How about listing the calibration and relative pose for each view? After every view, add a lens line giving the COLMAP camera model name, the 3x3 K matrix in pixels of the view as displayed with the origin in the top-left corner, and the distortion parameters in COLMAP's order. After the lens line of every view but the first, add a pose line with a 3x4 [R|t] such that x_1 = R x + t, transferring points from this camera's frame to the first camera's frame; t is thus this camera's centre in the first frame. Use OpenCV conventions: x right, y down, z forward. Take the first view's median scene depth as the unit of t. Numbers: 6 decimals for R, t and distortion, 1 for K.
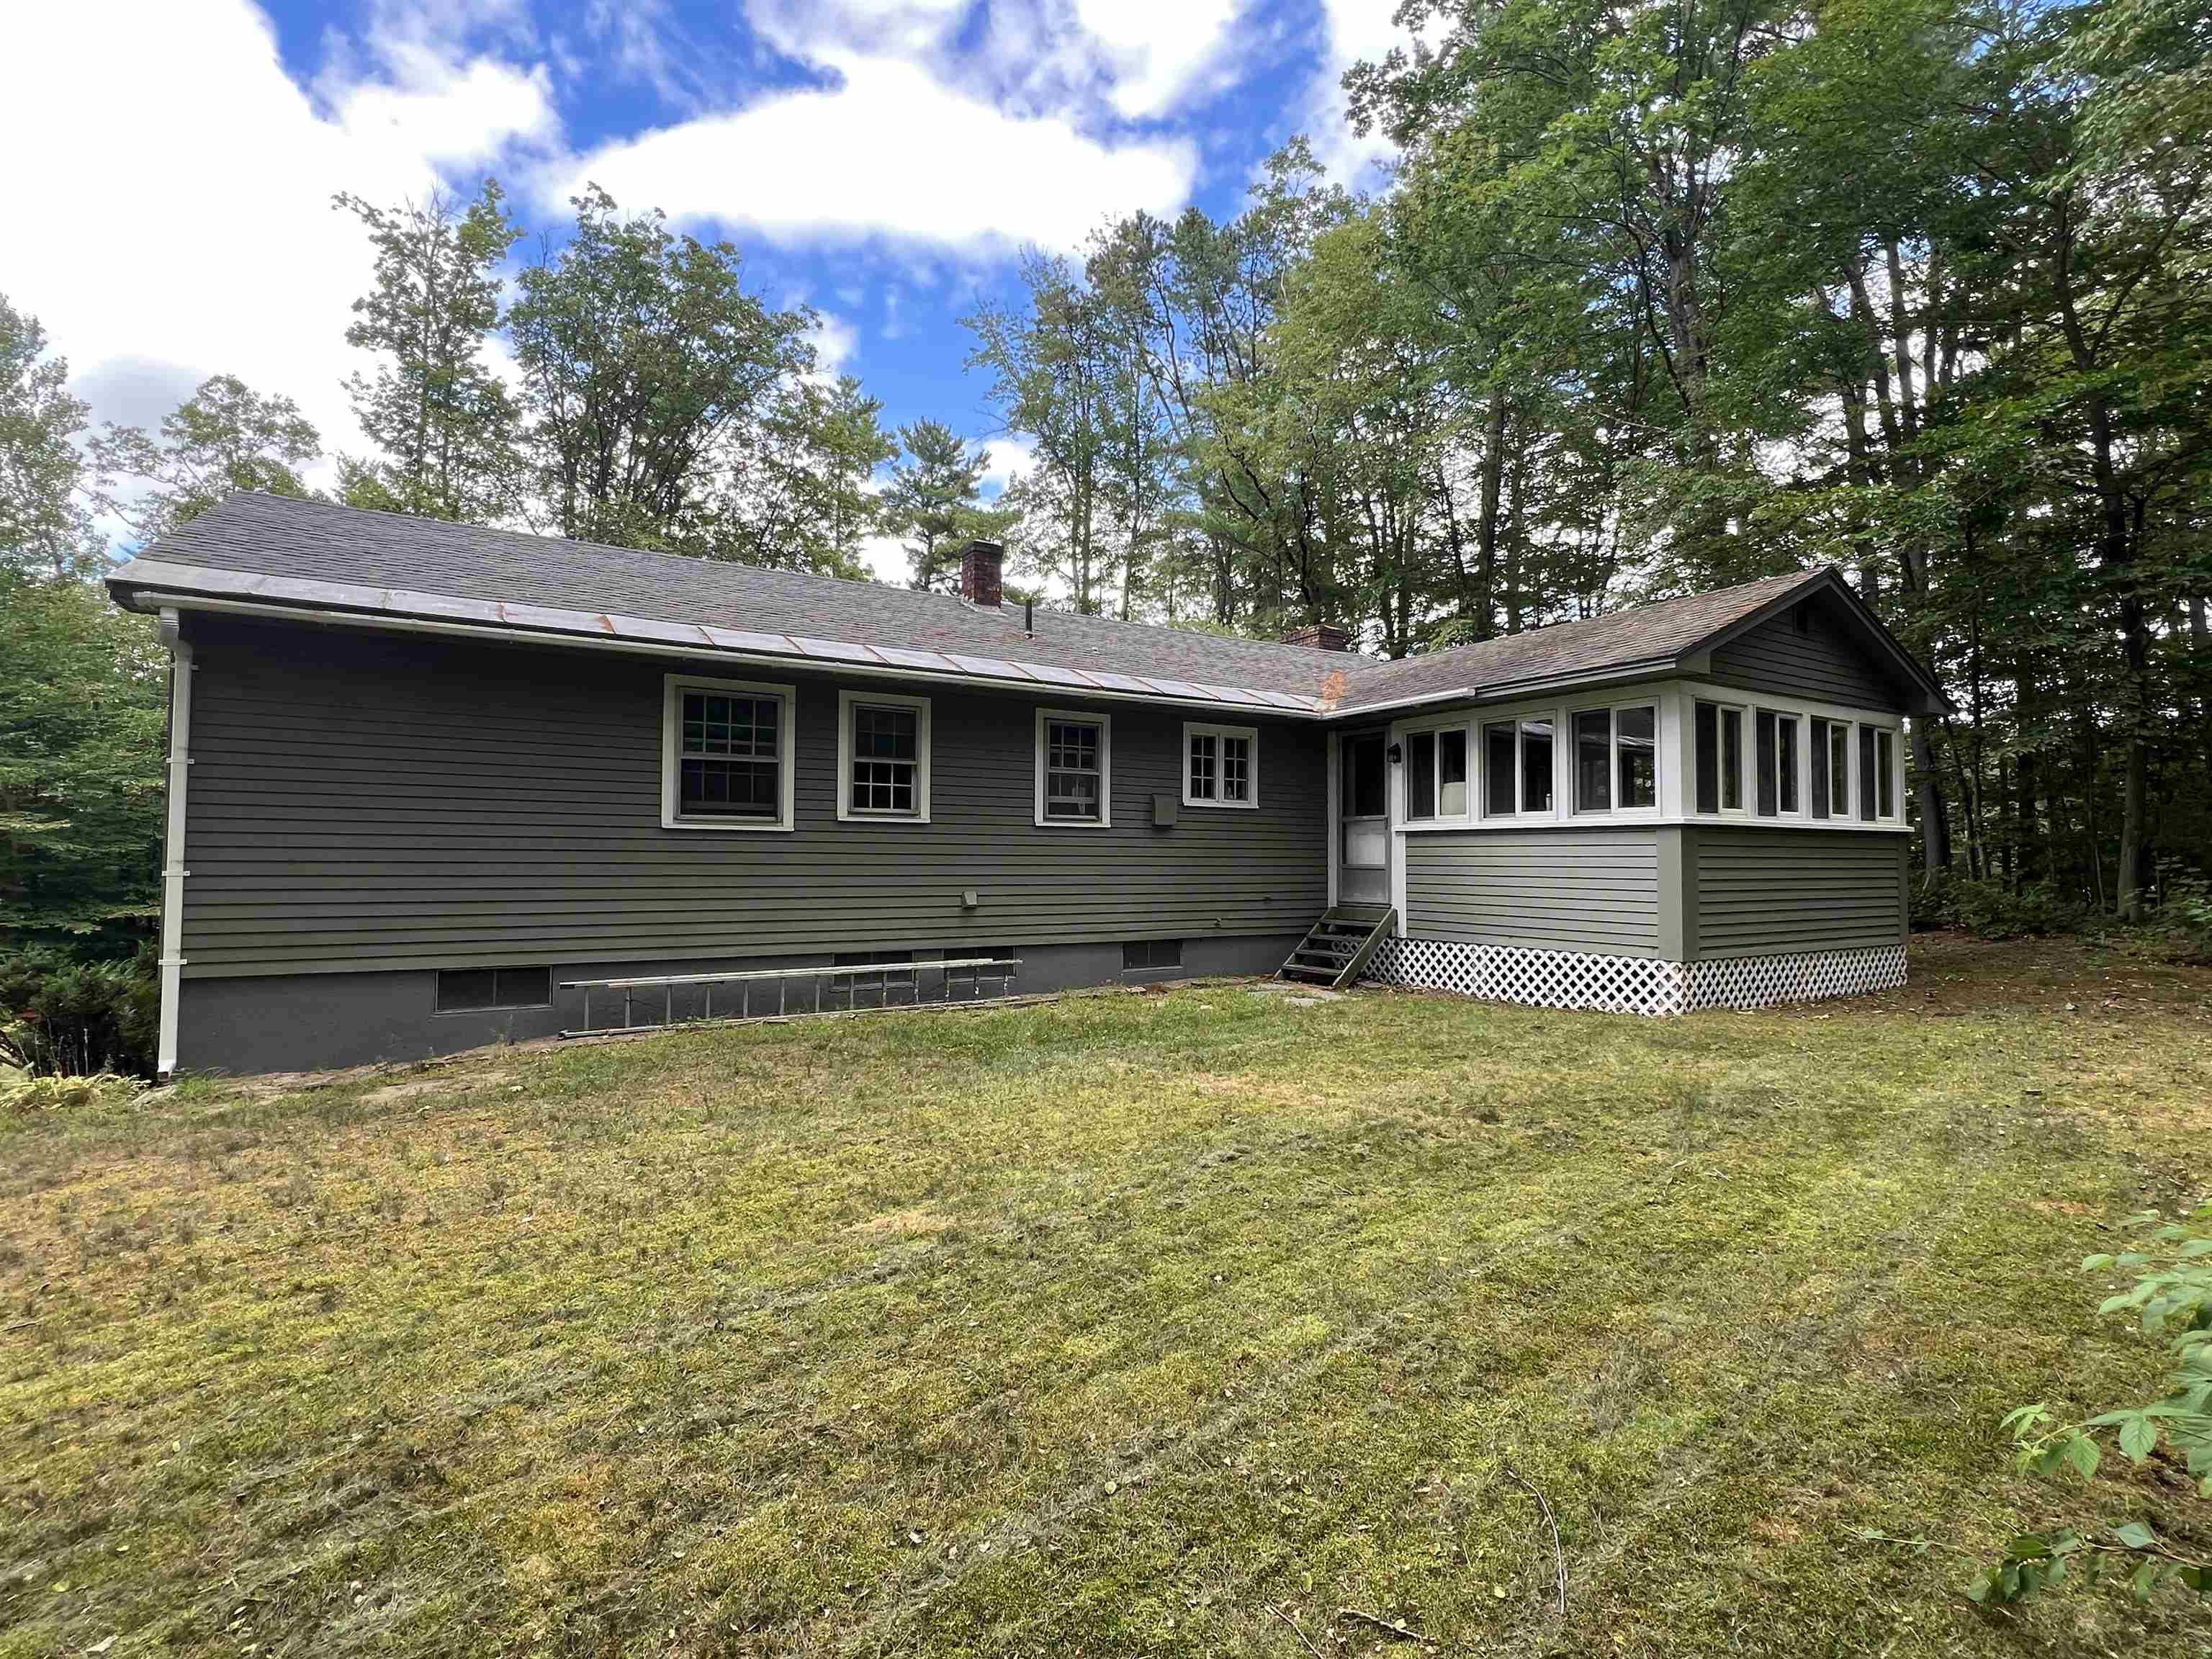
lens RADIAL K [[1055.2, 0, 1106.0], [0, 1055.2, 829.5], [0, 0, 1]] dist [0.000143, -0.000583]
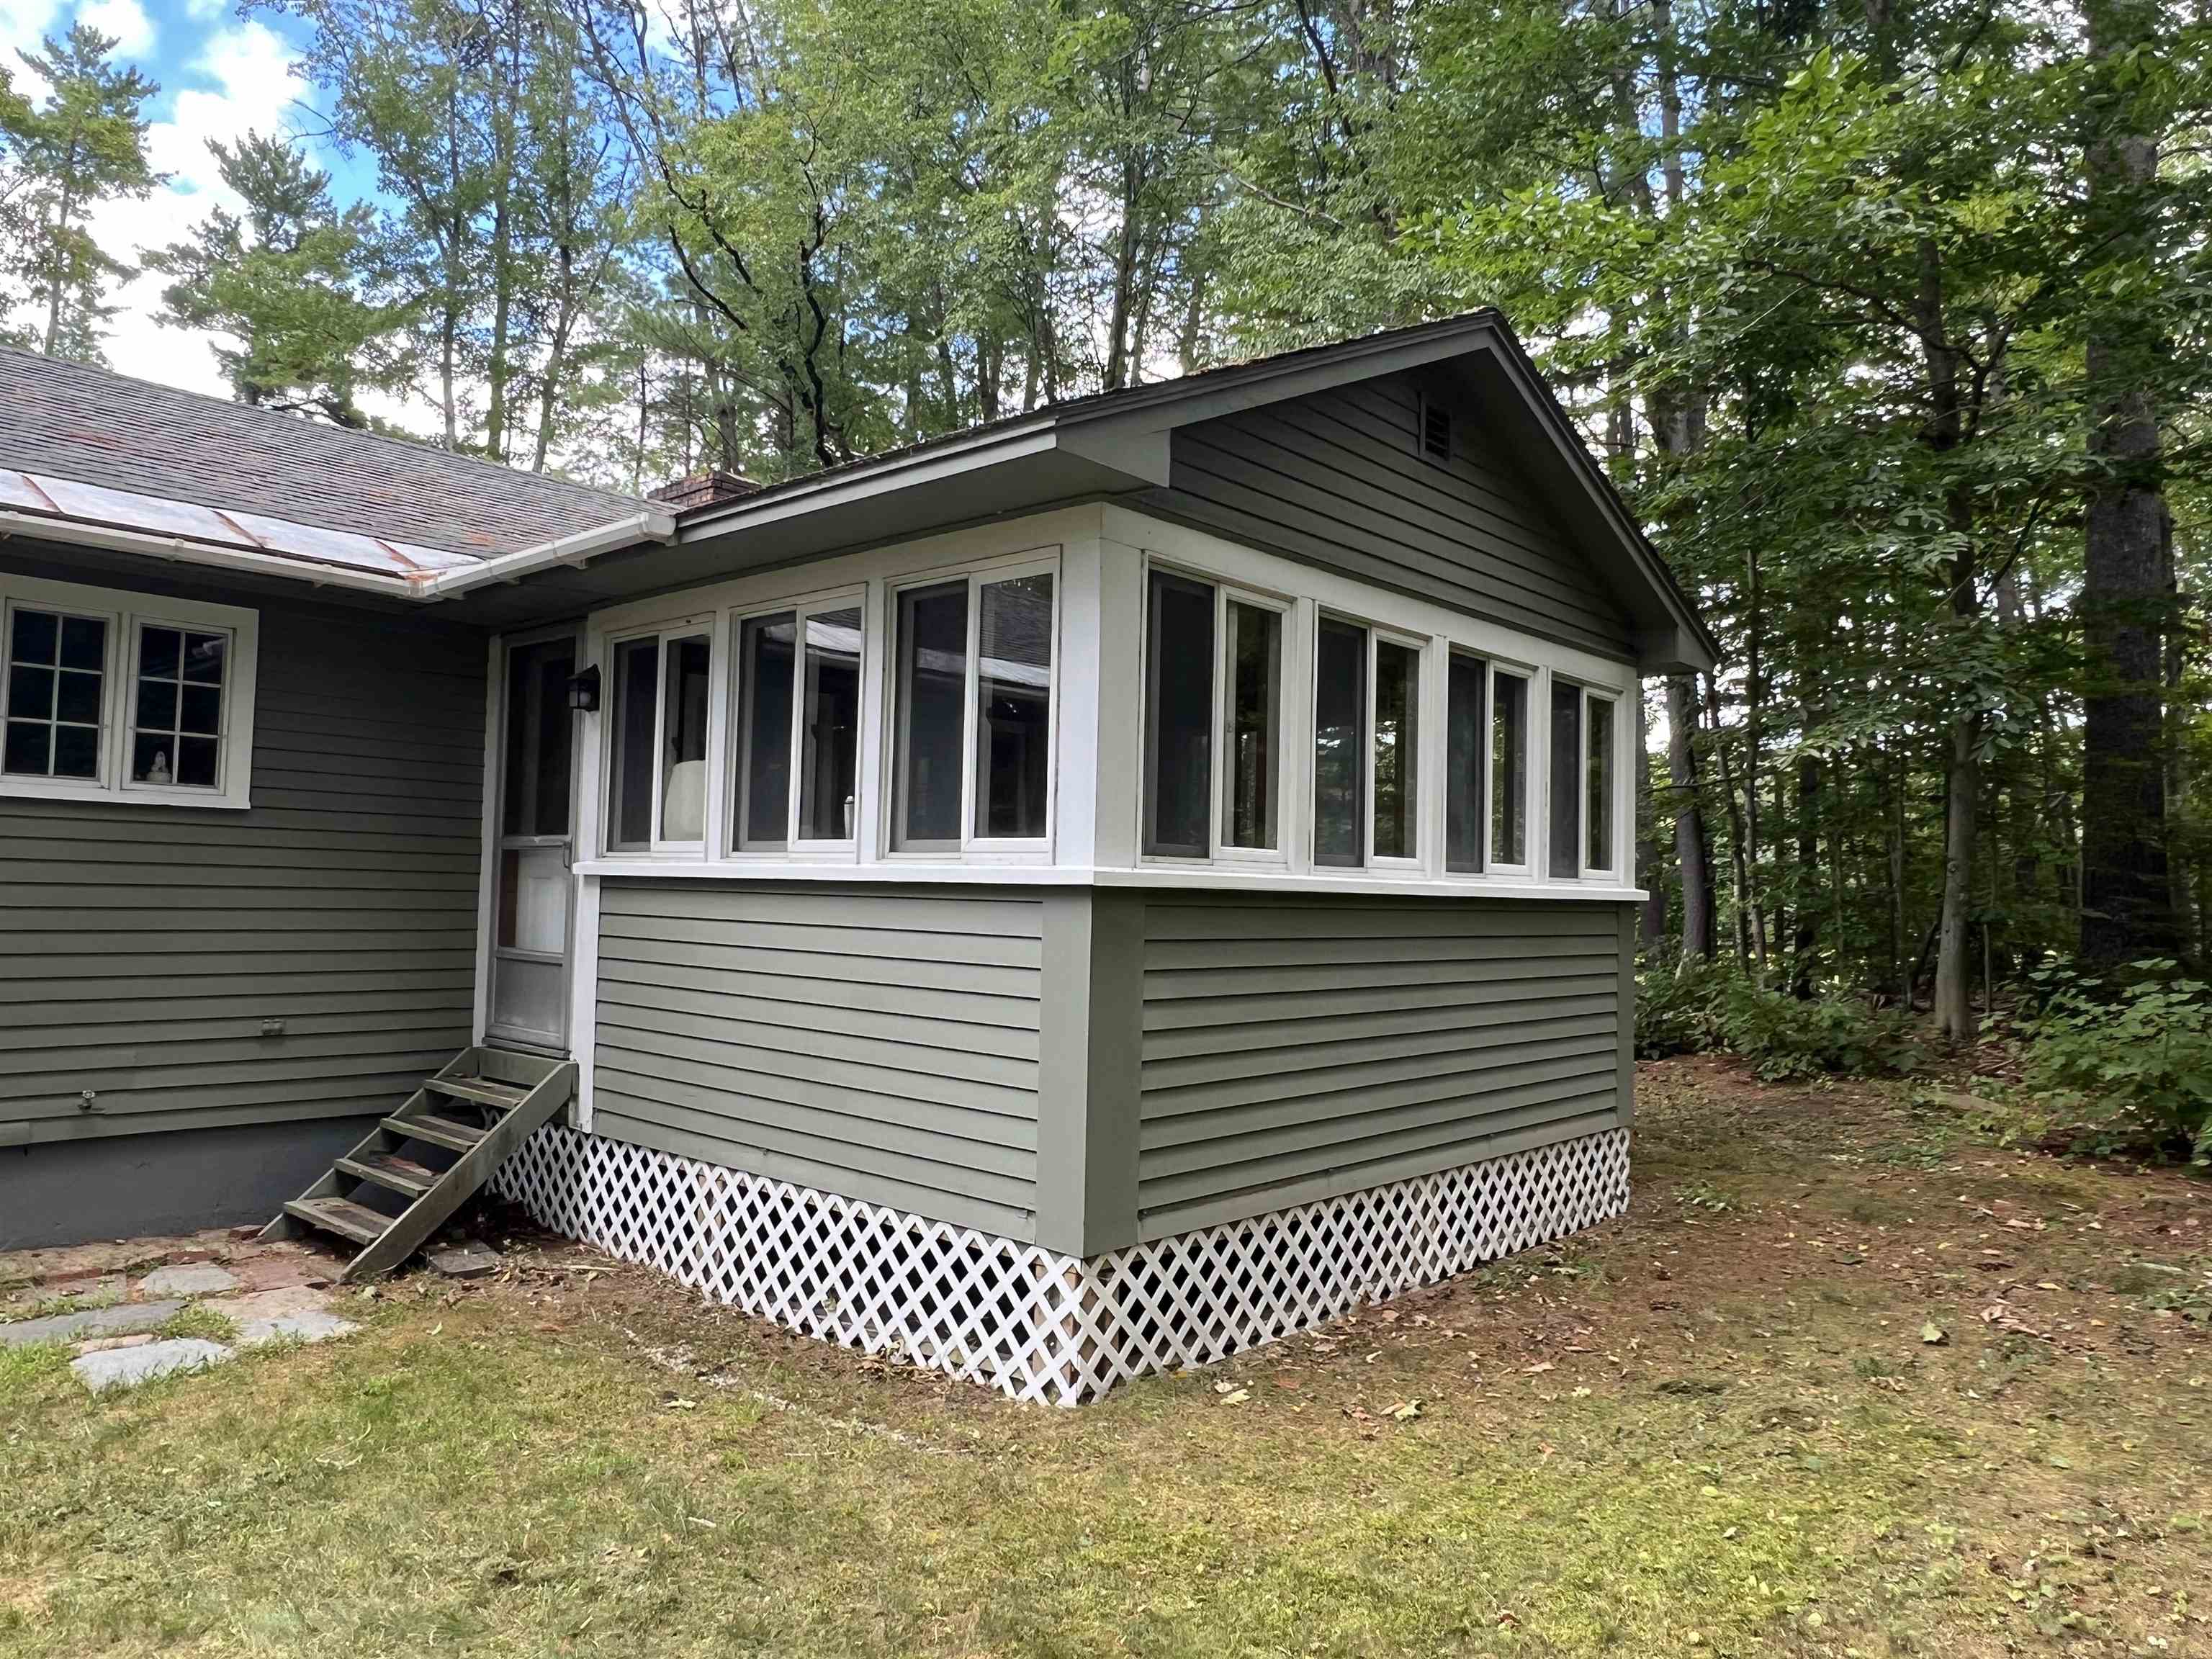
lens RADIAL K [[1465.9, 0, 1106.0], [0, 1465.9, 829.5], [0, 0, 1]] dist [0.005386, -0.001831]
pose [[0.961068, 0.030998, 0.274568, 0.338241], [-0.028133, 0.999501, -0.014367, -0.014813], [-0.274876, 0.006084, 0.961460, 0.415831]]
